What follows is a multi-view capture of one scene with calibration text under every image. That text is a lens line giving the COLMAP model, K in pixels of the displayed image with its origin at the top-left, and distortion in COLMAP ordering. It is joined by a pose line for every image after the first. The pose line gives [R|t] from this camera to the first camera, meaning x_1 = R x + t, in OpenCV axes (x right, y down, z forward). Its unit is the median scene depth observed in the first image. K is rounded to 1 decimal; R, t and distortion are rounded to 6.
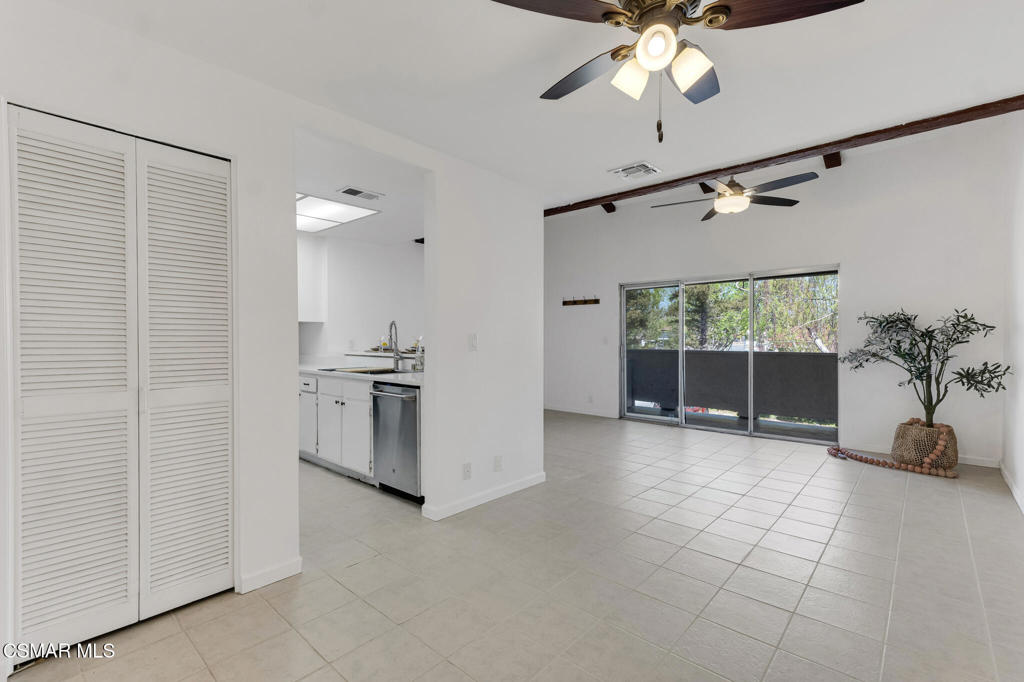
lens RADIAL K [[465.7, 0, 512.3], [0, 465.7, 338.1], [0, 0, 1]] dist [0.016086, 0.000058]
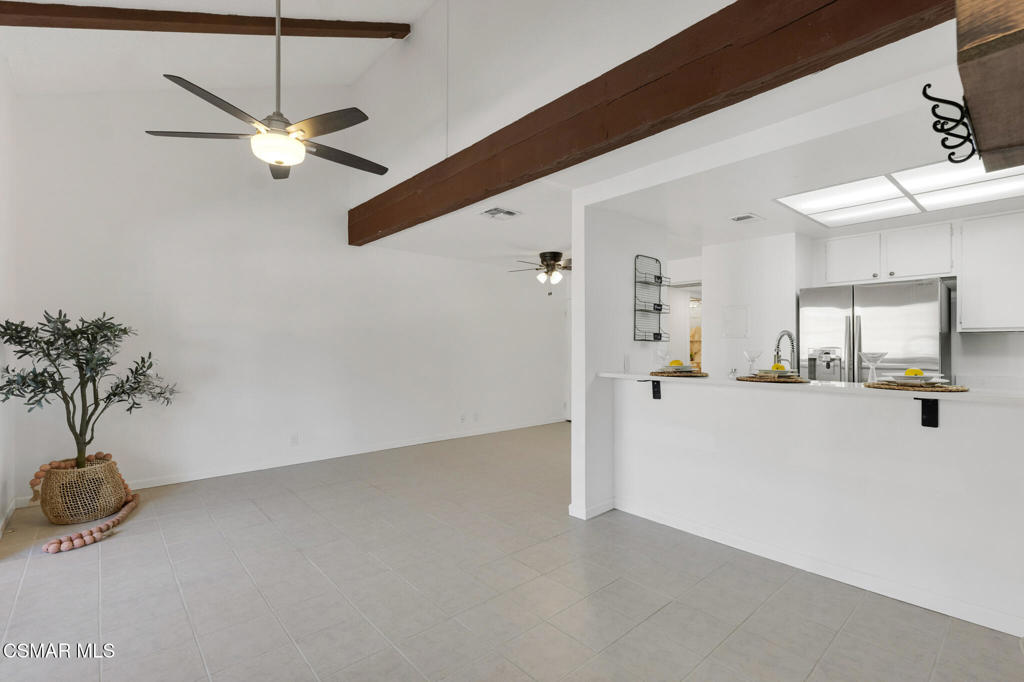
lens RADIAL K [[475.1, 0, 504.2], [0, 475.1, 343.7], [0, 0, 1]] dist [0.019539, 0.000047]
pose [[-0.991673, 0.001234, 0.128777, 0.046459], [0.000546, 0.999985, -0.005380, -0.012887], [-0.128782, -0.005265, -0.991659, 1.732877]]
